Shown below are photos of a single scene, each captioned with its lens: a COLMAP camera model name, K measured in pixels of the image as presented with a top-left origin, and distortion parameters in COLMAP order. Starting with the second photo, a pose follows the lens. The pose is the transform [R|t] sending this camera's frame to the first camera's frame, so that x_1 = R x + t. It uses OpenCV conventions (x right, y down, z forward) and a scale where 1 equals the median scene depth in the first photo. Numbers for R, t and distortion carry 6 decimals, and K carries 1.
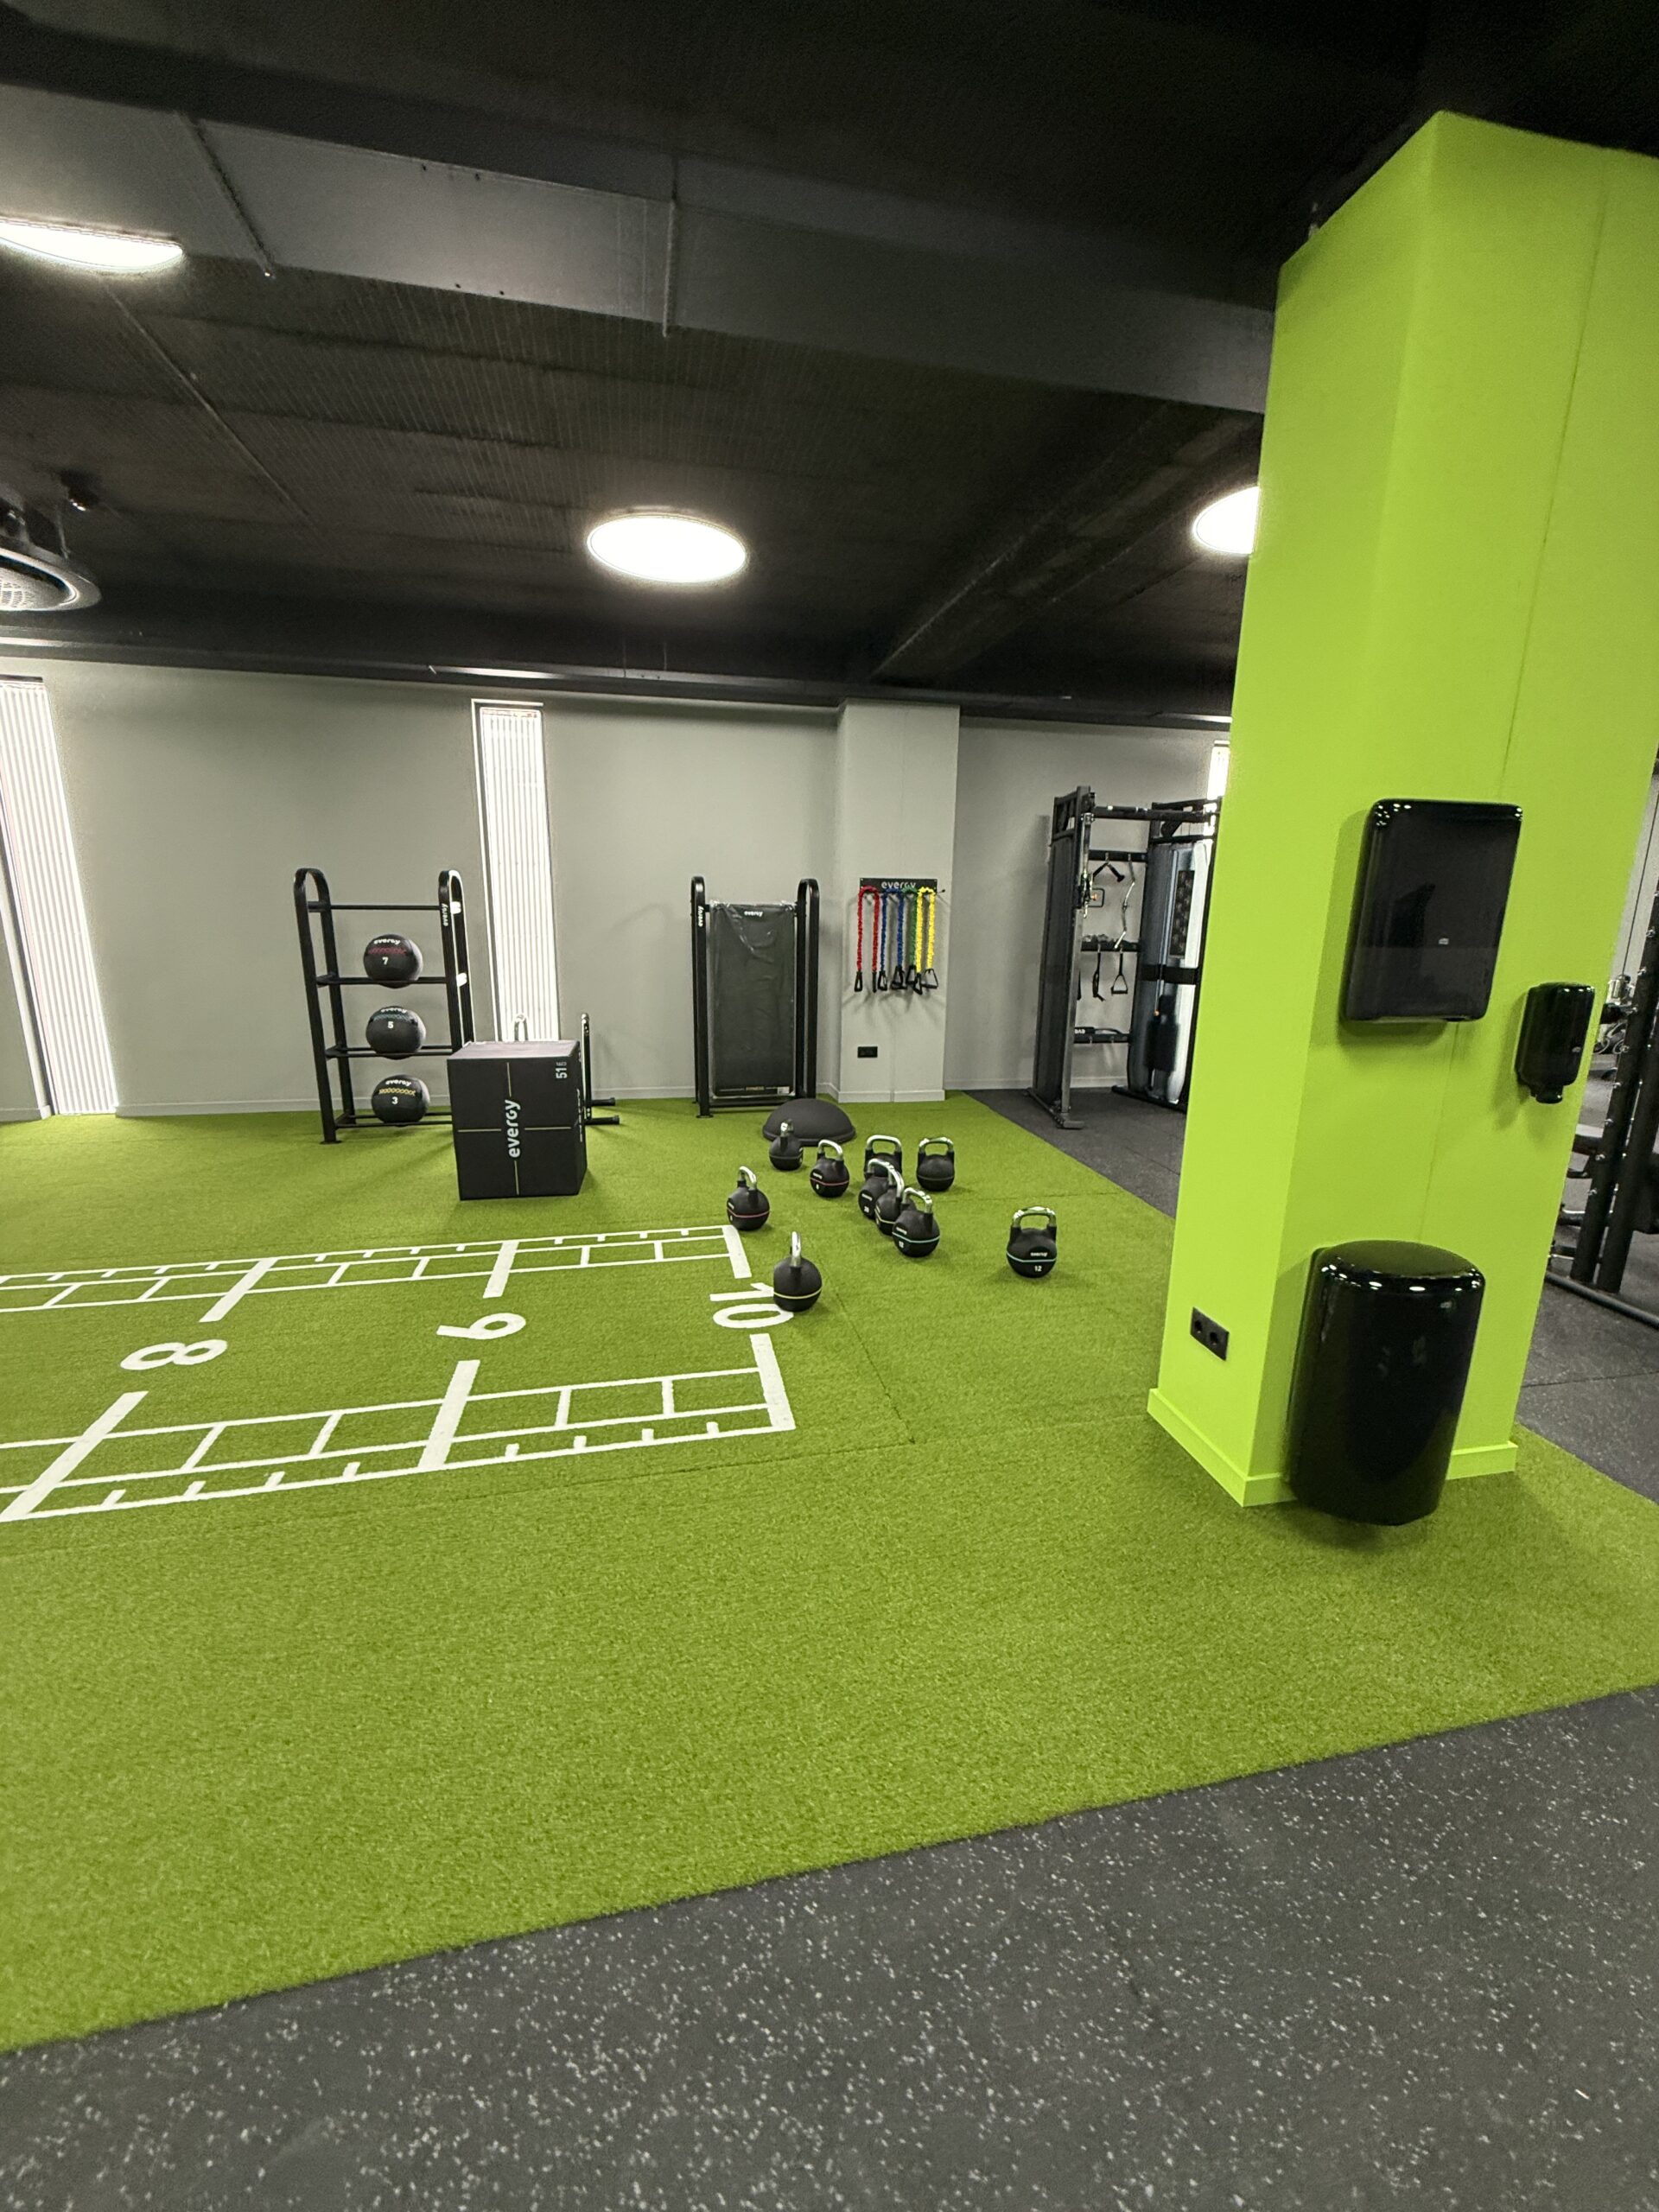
lens RADIAL K [[901.3, 0, 837.6], [0, 901.3, 1045.1], [0, 0, 1]] dist [0.001406, 0.000181]
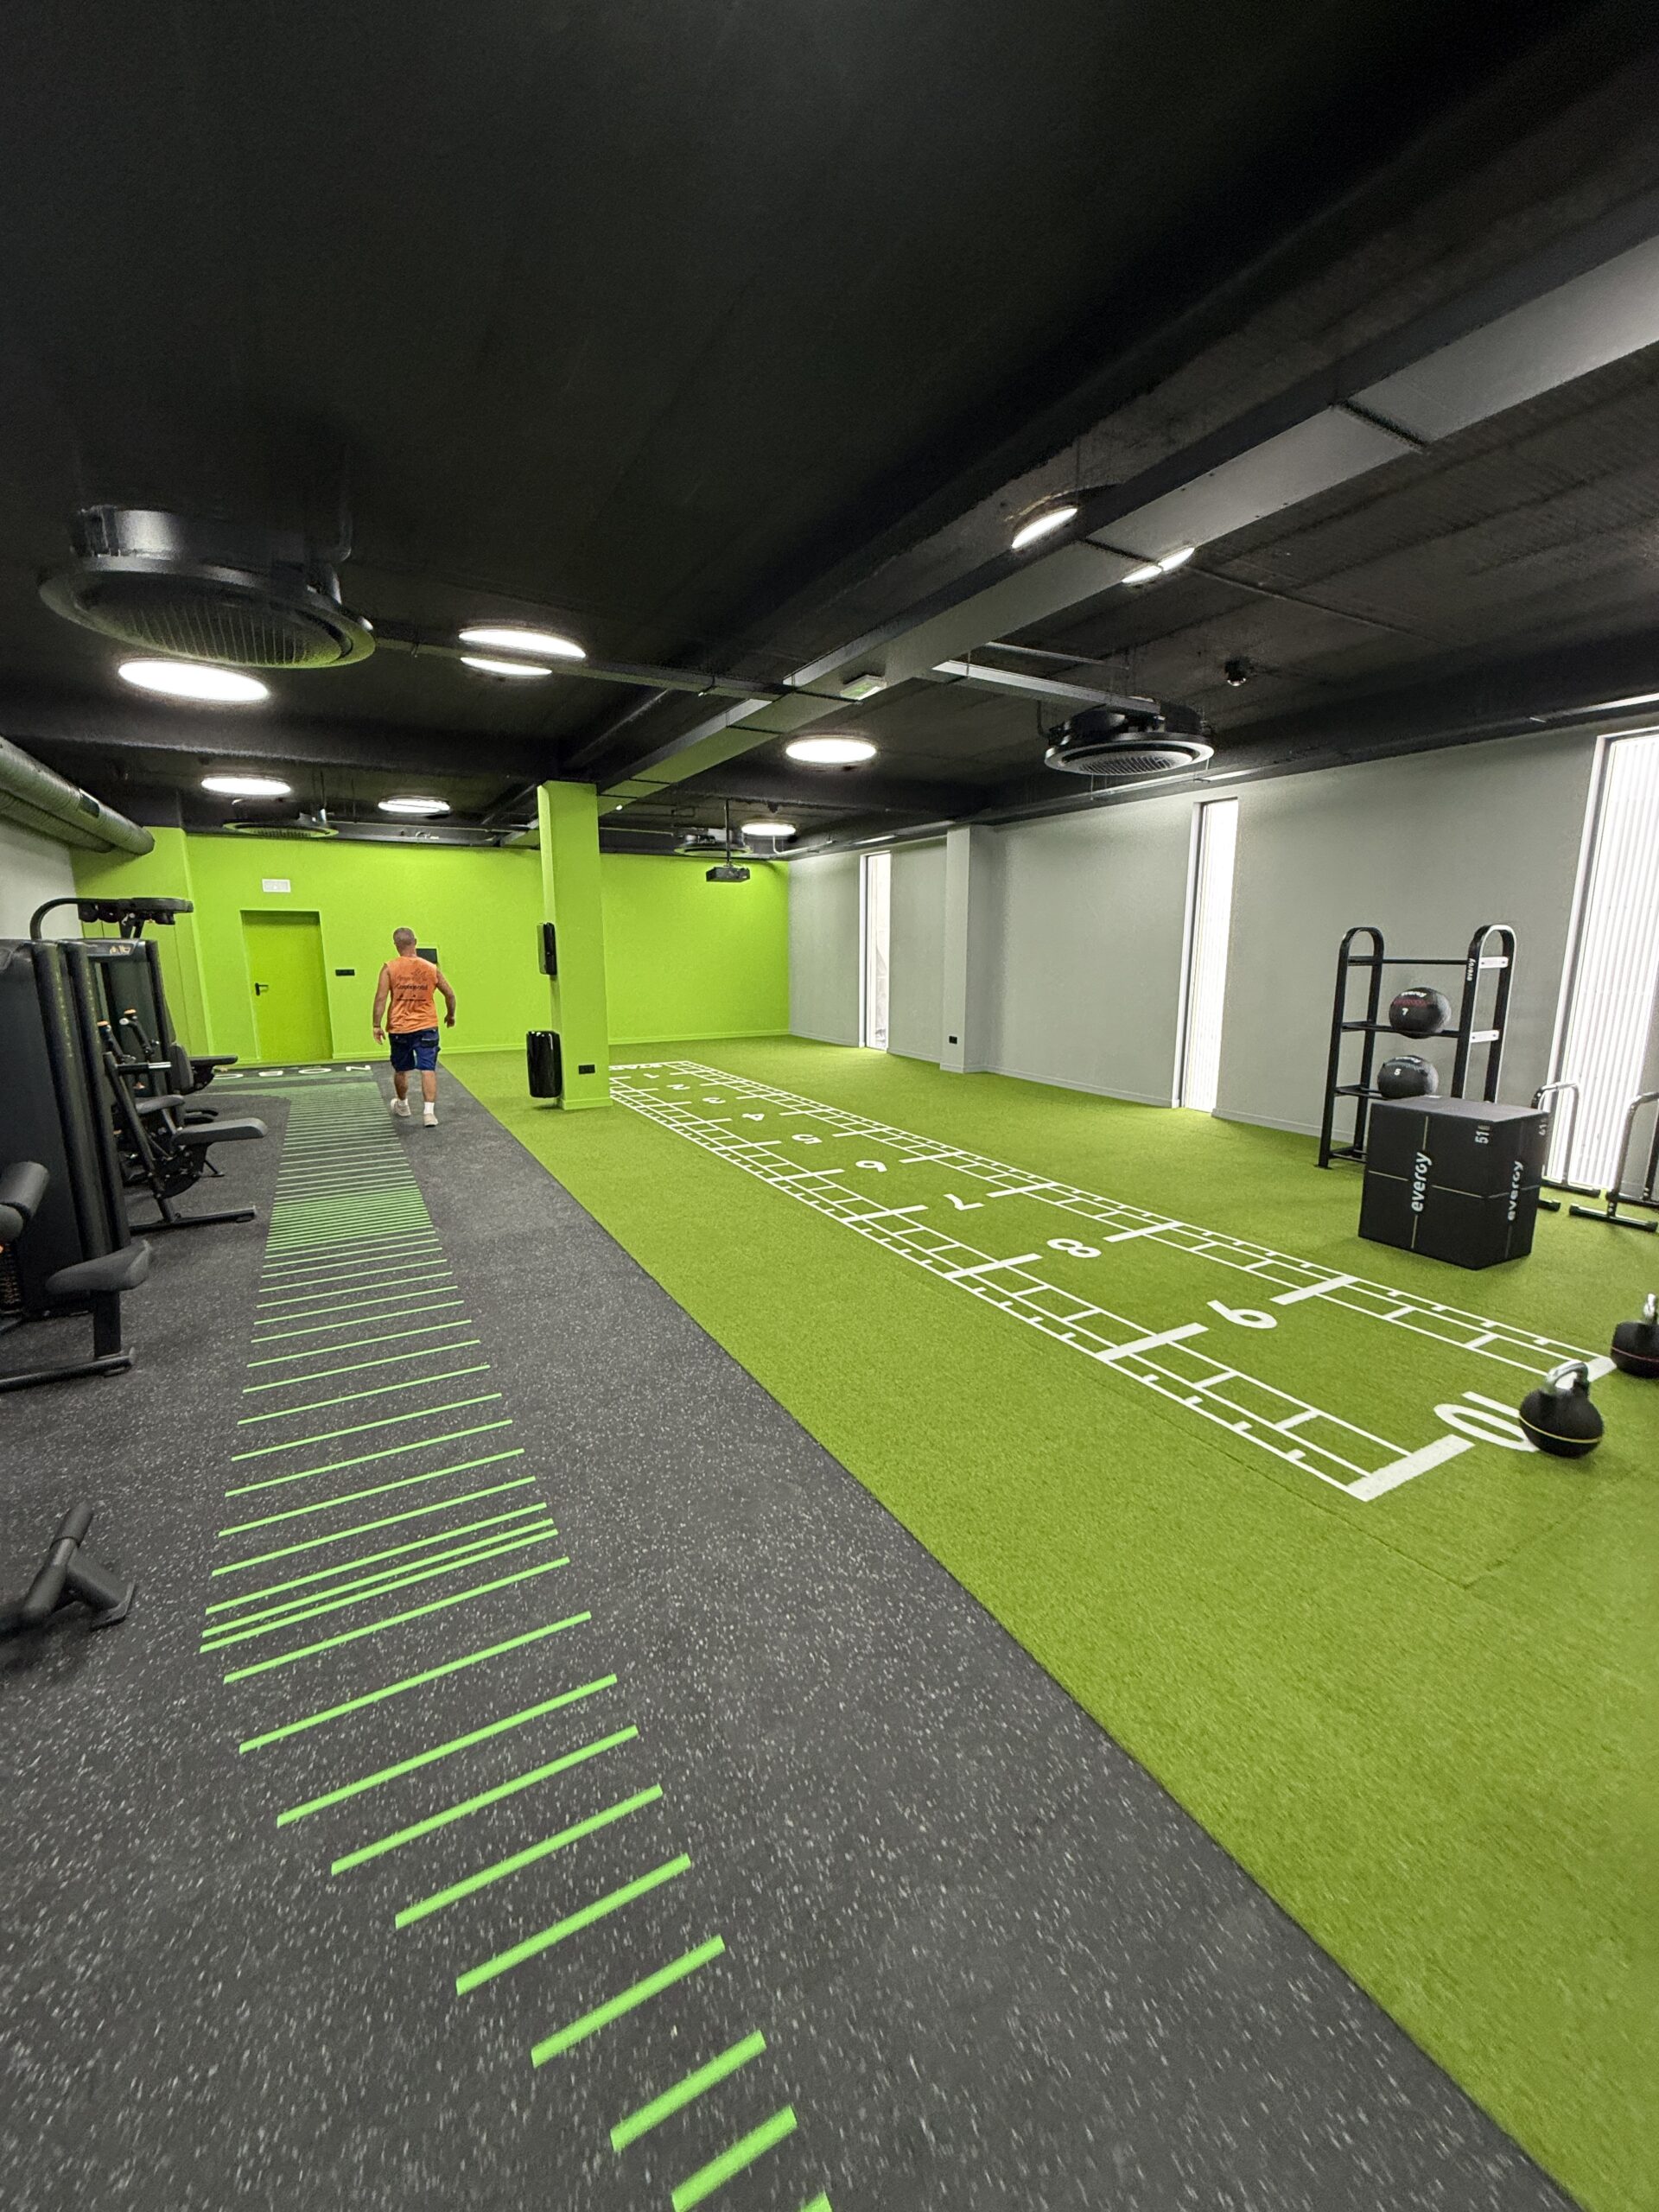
lens RADIAL K [[878.1, 0, 829.5], [0, 878.1, 1106.0], [0, 0, 1]] dist [-0.001819, 0.000188]
pose [[0.294248, 0.160347, -0.942182, 0.413392], [-0.147457, 0.981638, 0.121010, -0.015202], [0.944285, 0.103324, 0.312489, 0.078619]]
